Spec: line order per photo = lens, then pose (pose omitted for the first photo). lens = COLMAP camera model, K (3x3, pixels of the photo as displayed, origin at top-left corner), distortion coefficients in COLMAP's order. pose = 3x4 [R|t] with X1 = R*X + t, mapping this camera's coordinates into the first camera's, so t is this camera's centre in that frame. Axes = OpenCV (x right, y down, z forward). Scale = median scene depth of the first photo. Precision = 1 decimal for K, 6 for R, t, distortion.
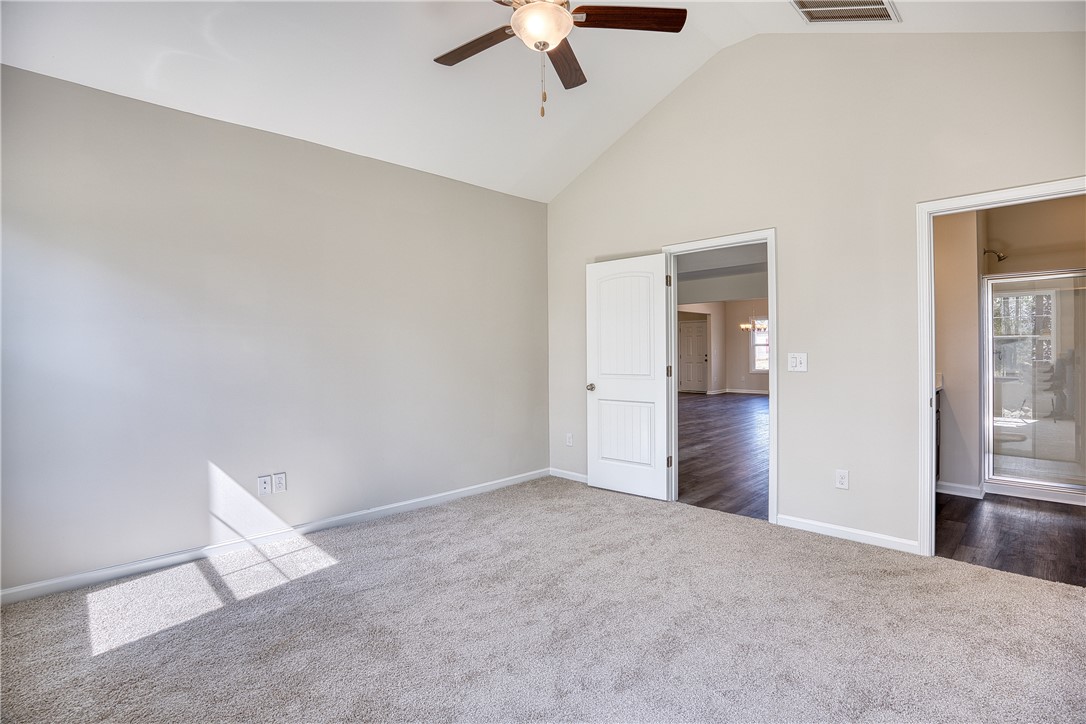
lens RADIAL K [[512.0, 0, 542.4], [0, 512.0, 357.7], [0, 0, 1]] dist [-0.064772, 0.017903]
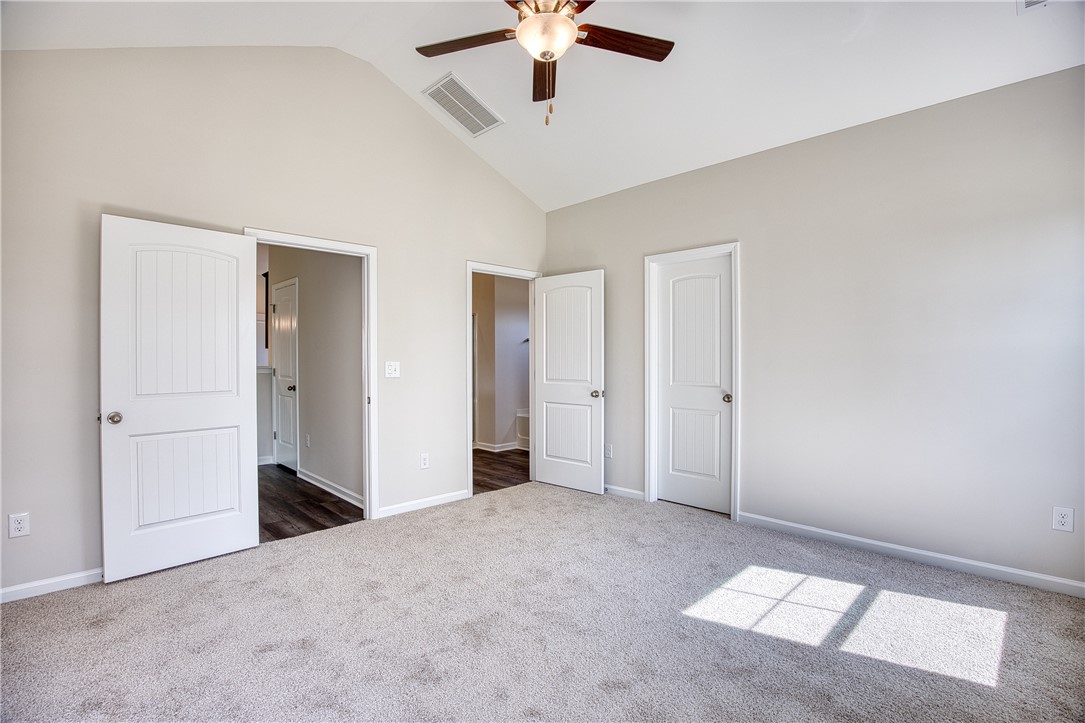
lens RADIAL K [[511.6, 0, 541.9], [0, 511.6, 357.2], [0, 0, 1]] dist [-0.064772, 0.017903]
pose [[0.012653, 0.012997, 0.999835, -0.684085], [0.016130, 0.999783, -0.013200, 0.002284], [-0.999790, 0.016294, 0.012441, 0.680416]]
